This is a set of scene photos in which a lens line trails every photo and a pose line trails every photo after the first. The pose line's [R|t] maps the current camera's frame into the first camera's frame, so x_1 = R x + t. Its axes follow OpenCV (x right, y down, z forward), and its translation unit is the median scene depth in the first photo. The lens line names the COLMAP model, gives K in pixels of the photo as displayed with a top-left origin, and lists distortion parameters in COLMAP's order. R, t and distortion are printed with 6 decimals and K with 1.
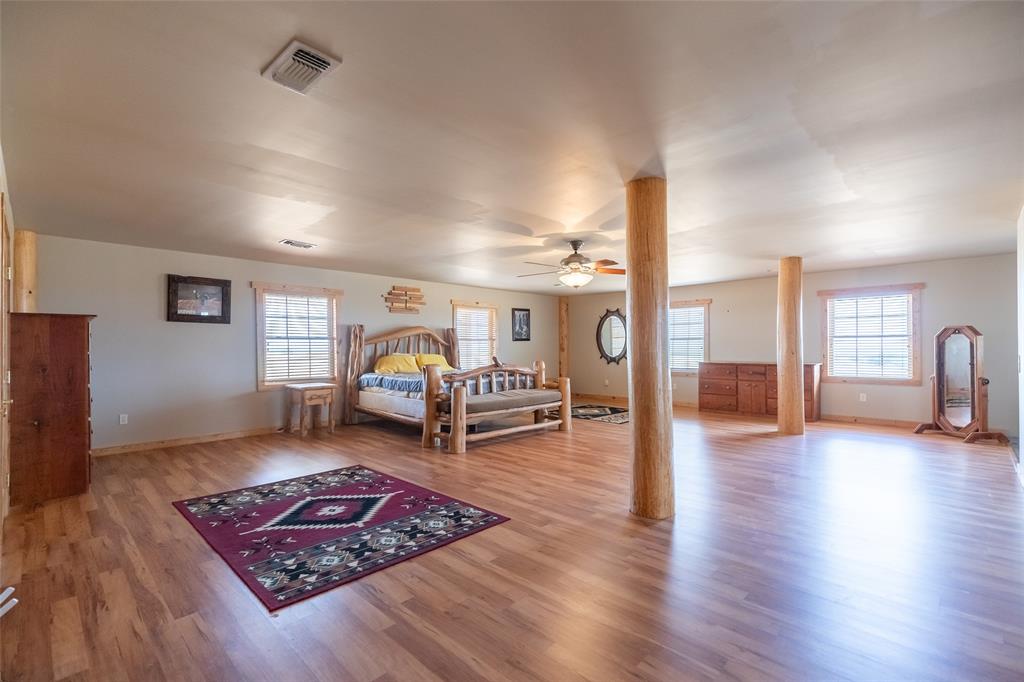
lens RADIAL K [[460.0, 0, 522.6], [0, 460.0, 343.0], [0, 0, 1]] dist [0.006808, -0.000597]
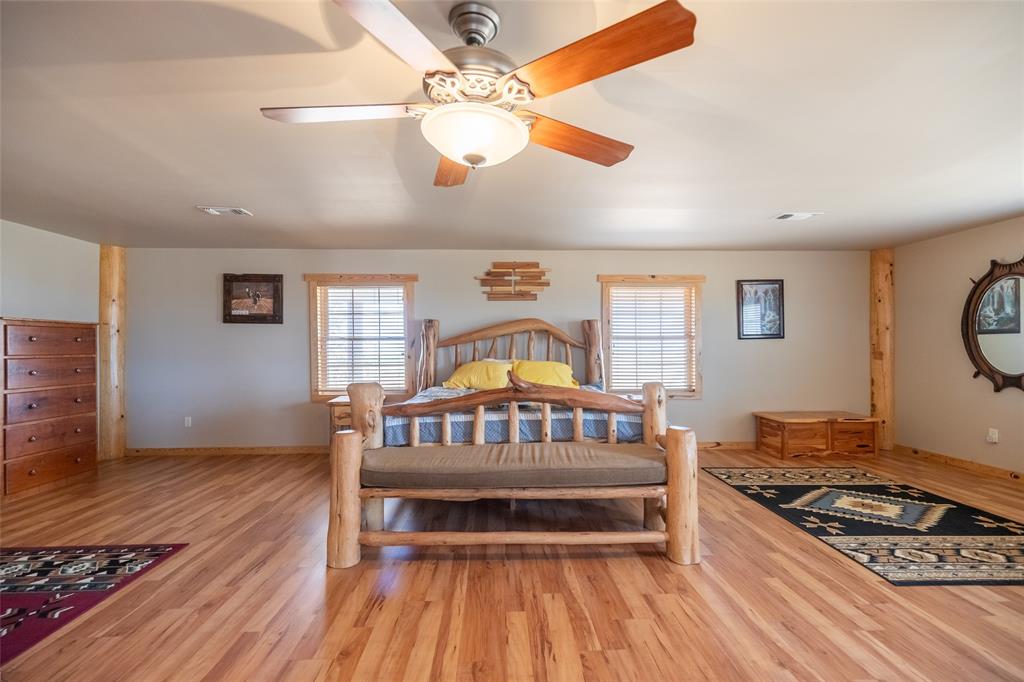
lens RADIAL K [[460.0, 0, 511.0], [0, 460.0, 343.6], [0, 0, 1]] dist [0.006808, -0.000597]
pose [[0.704693, -0.006969, -0.709478, 0.299722], [0.005866, 0.999975, -0.003996, 0.002614], [0.709488, -0.001346, 0.704716, 0.679270]]
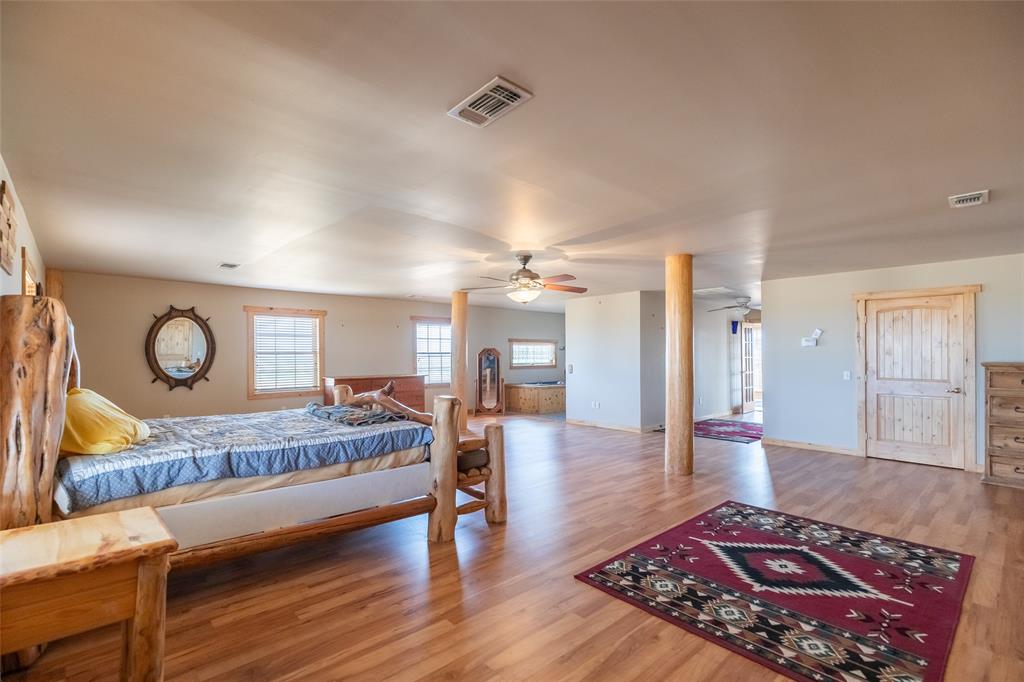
lens RADIAL K [[460.0, 0, 514.8], [0, 460.0, 346.2], [0, 0, 1]] dist [0.006808, -0.000597]
pose [[0.083934, 0.023560, 0.996193, -0.730523], [-0.005520, 0.999716, -0.023178, -0.006030], [-0.996456, -0.003554, 0.084040, 0.800130]]
